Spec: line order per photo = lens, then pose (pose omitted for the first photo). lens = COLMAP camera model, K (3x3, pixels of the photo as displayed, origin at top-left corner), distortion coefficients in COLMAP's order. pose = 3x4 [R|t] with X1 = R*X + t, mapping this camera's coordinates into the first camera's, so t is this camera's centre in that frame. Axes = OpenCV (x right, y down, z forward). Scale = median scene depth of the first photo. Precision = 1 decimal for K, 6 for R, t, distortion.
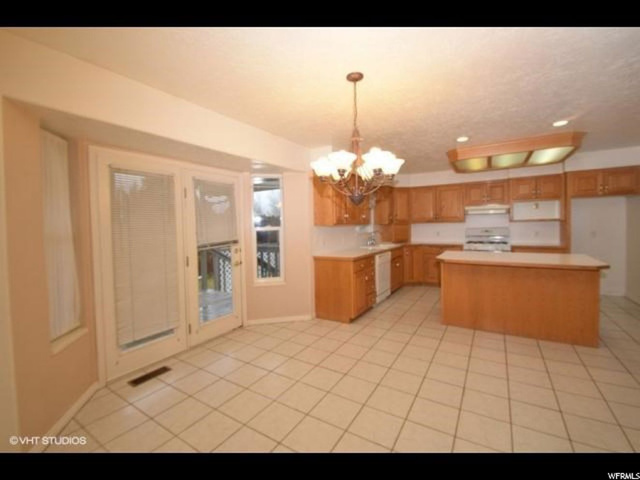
lens RADIAL K [[279.0, 0, 316.4], [0, 279.0, 235.2], [0, 0, 1]] dist [-0.002342, -0.000530]
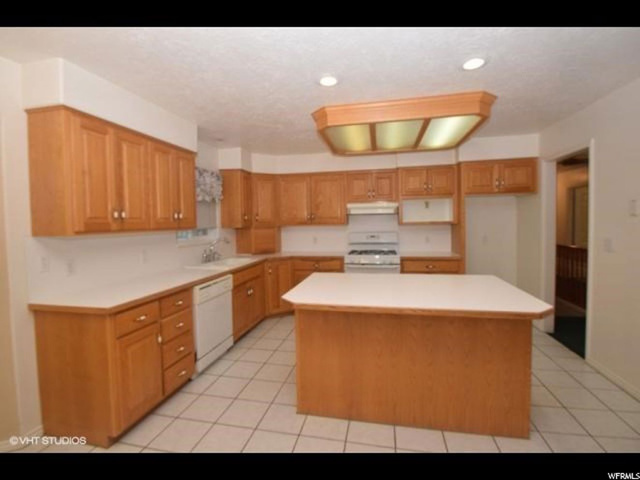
lens RADIAL K [[304.4, 0, 320.0], [0, 304.4, 240.0], [0, 0, 1]] dist [-0.001922, -0.000066]
pose [[0.935640, -0.016638, 0.352565, 0.214706], [0.010783, 0.999770, 0.018565, -0.026734], [-0.352792, -0.013569, 0.935603, 0.320888]]
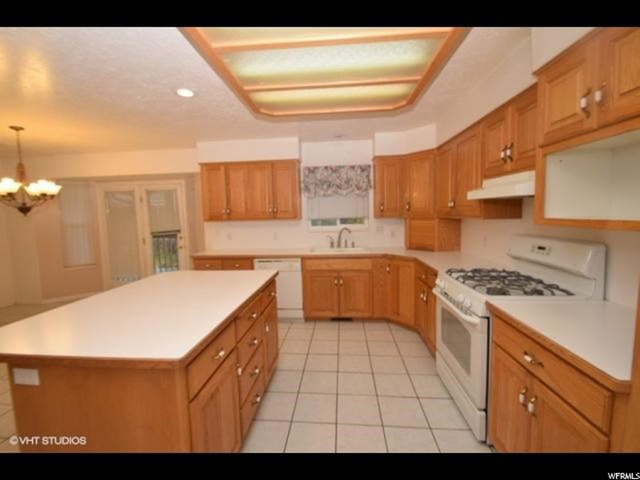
lens RADIAL K [[279.0, 0, 316.4], [0, 279.0, 235.2], [0, 0, 1]] dist [-0.002342, -0.000530]
pose [[0.459136, 0.084622, -0.884326, 0.920997], [-0.020184, 0.996190, 0.084847, -0.063401], [0.888137, -0.021107, 0.459094, 0.720181]]
